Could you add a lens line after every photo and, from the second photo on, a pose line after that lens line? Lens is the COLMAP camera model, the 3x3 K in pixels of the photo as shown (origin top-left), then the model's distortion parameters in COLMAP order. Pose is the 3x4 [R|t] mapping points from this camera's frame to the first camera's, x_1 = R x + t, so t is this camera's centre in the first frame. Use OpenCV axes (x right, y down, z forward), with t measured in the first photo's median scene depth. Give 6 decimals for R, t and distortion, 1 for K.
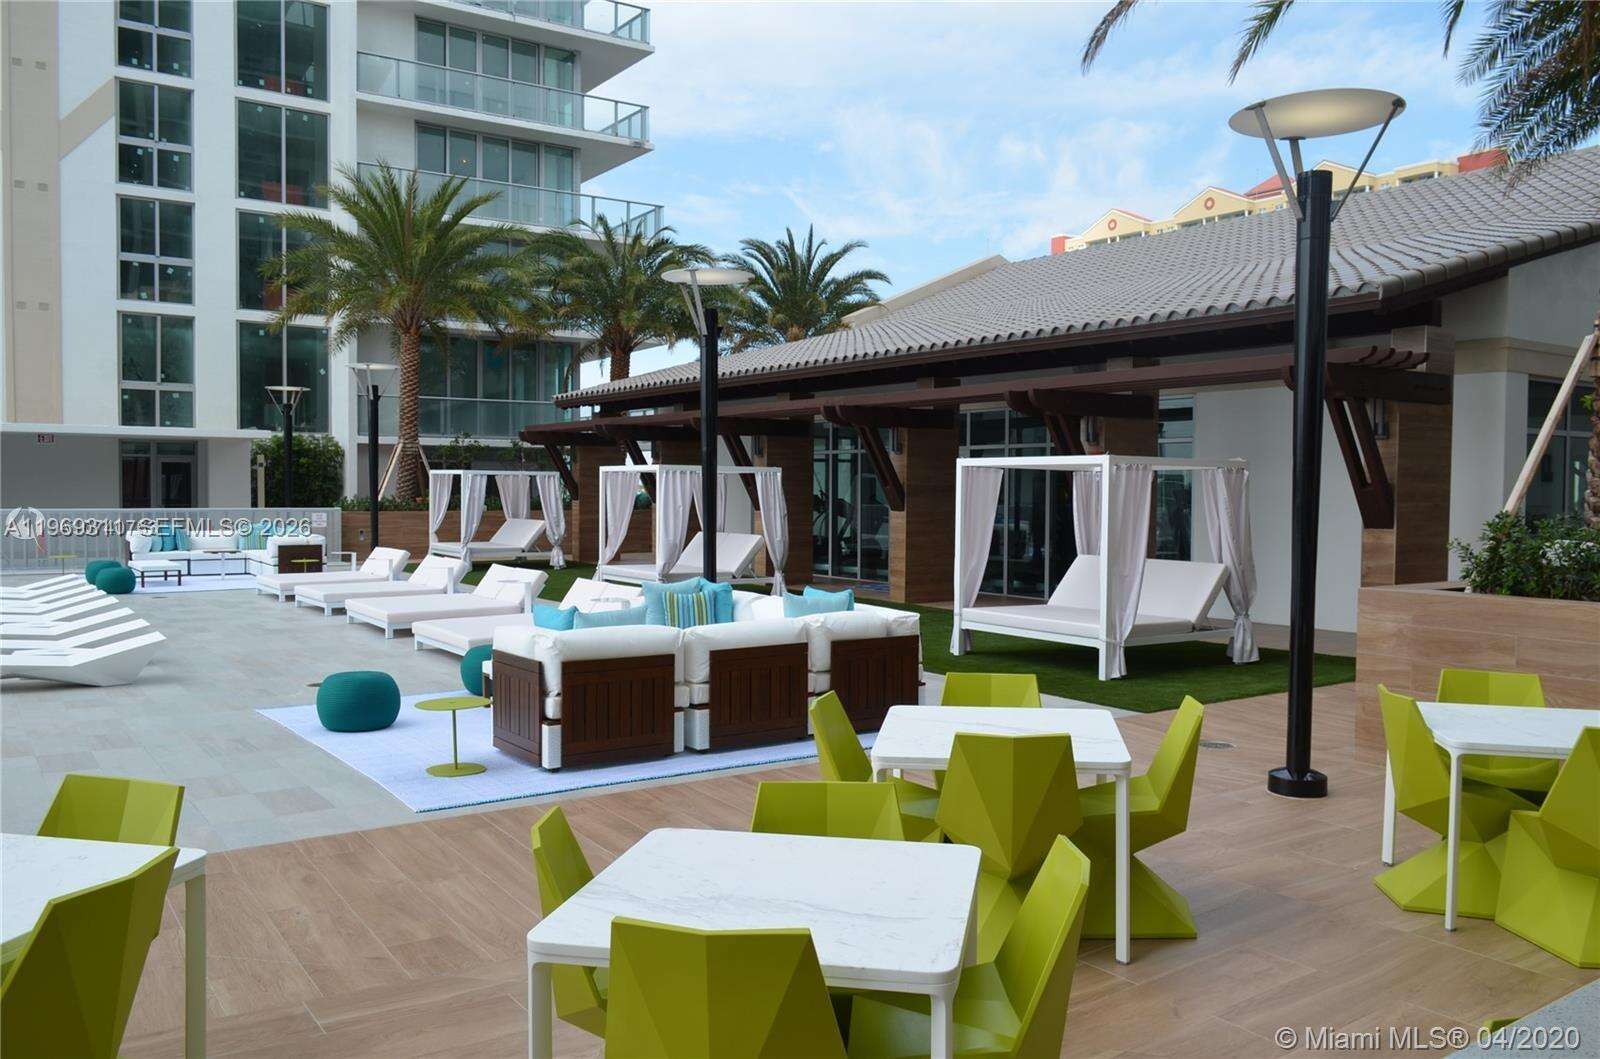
lens RADIAL K [[1249.2, 0, 814.5], [0, 1249.2, 531.7], [0, 0, 1]] dist [-0.015472, 0.013958]
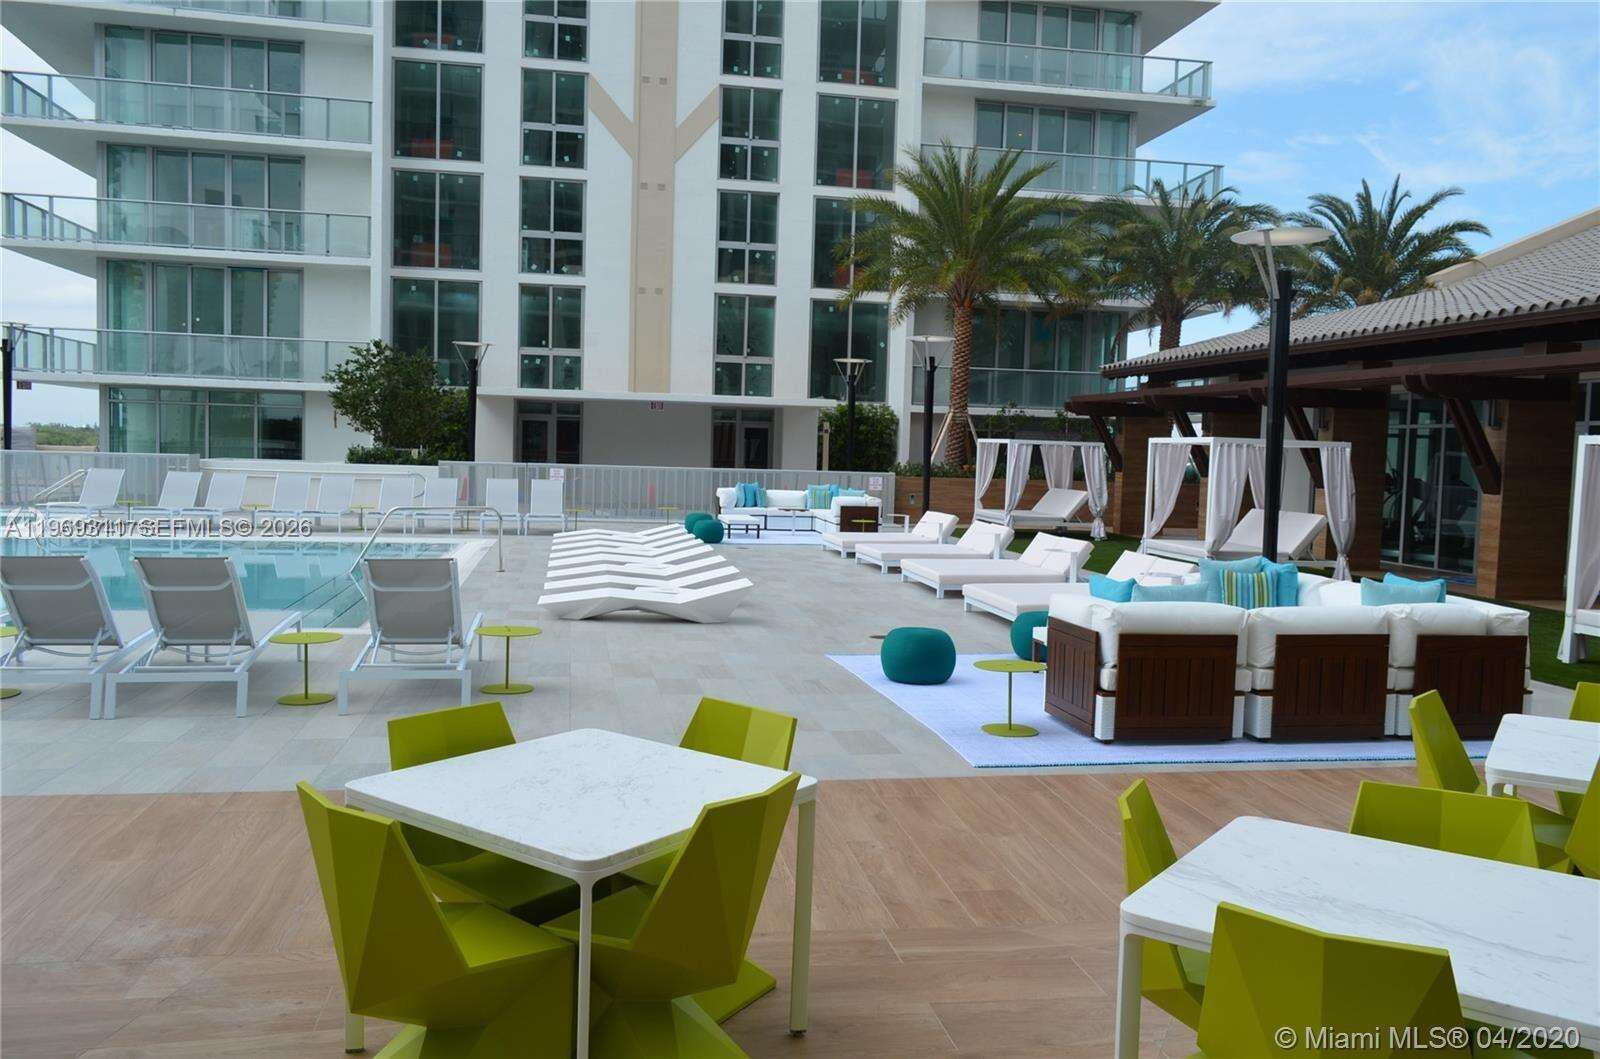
lens RADIAL K [[1249.2, 0, 806.7], [0, 1249.2, 531.3], [0, 0, 1]] dist [-0.015472, 0.013958]
pose [[0.909709, 0.047171, -0.412559, -0.010608], [-0.037809, 0.998809, 0.030831, 0.000918], [0.413522, -0.012449, 0.910409, -0.000687]]
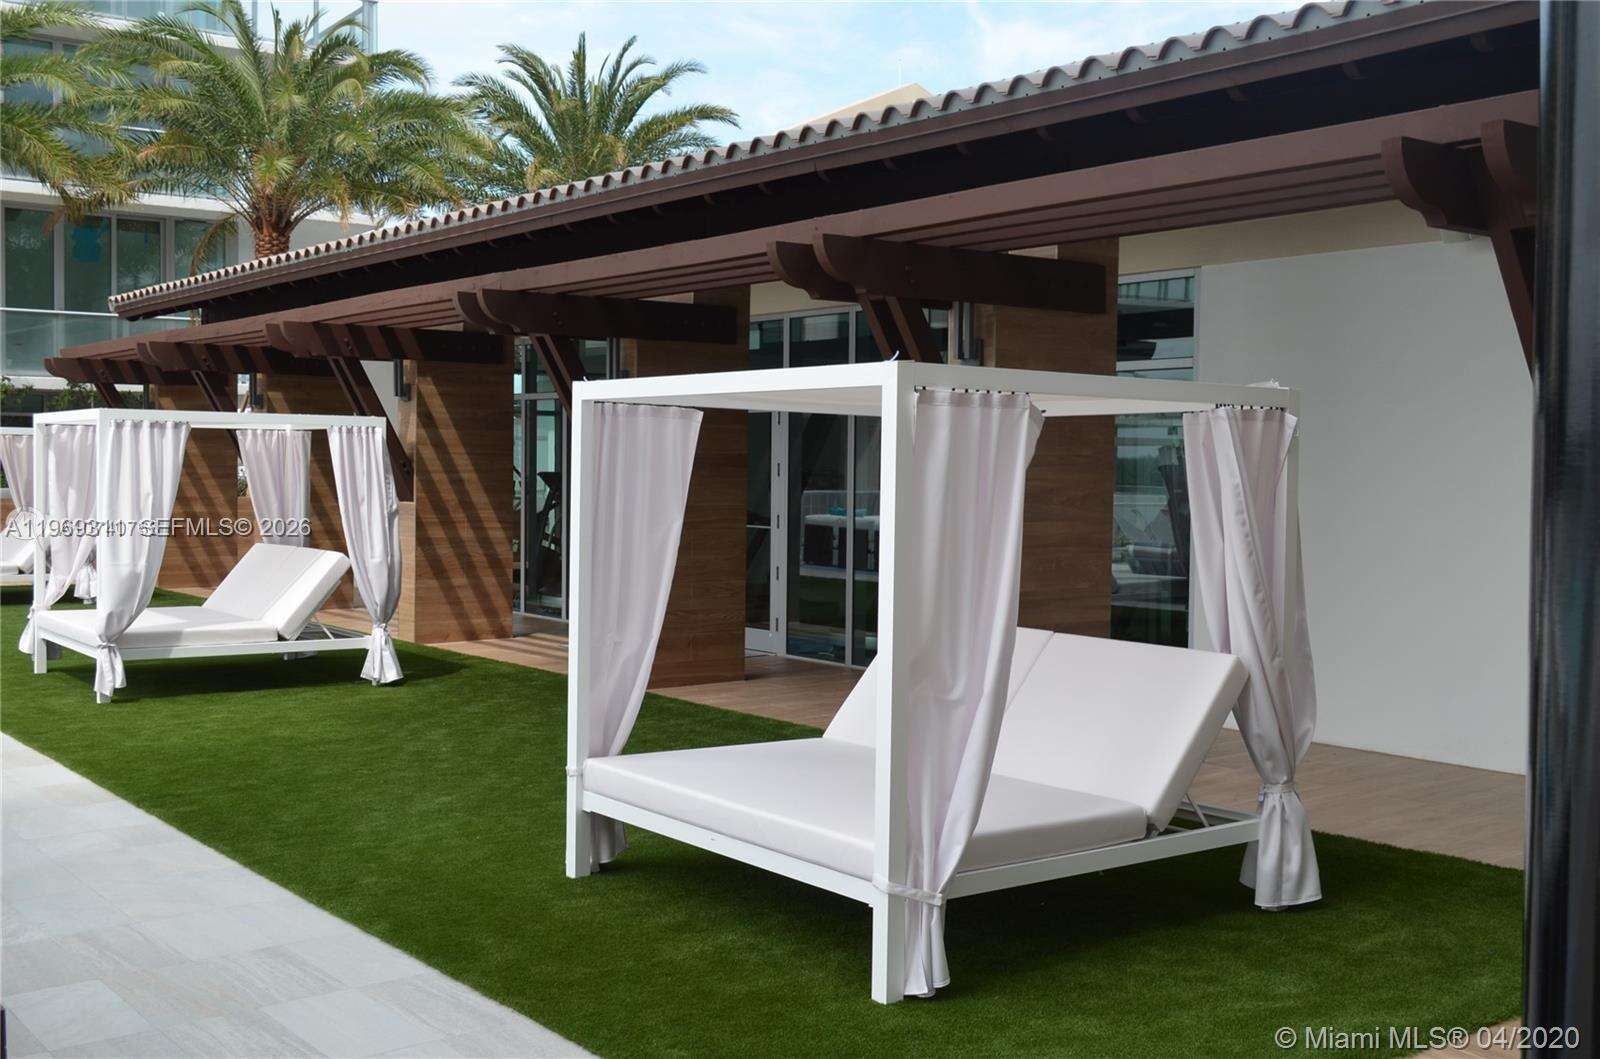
lens RADIAL K [[1715.4, 0, 805.6], [0, 1715.4, 528.2], [0, 0, 1]] dist [-0.038640, 0.000000]
pose [[0.999338, 0.002473, 0.036295, 0.133188], [-0.002563, 0.999994, 0.002436, -0.010822], [-0.036289, -0.002527, 0.999338, 0.357997]]
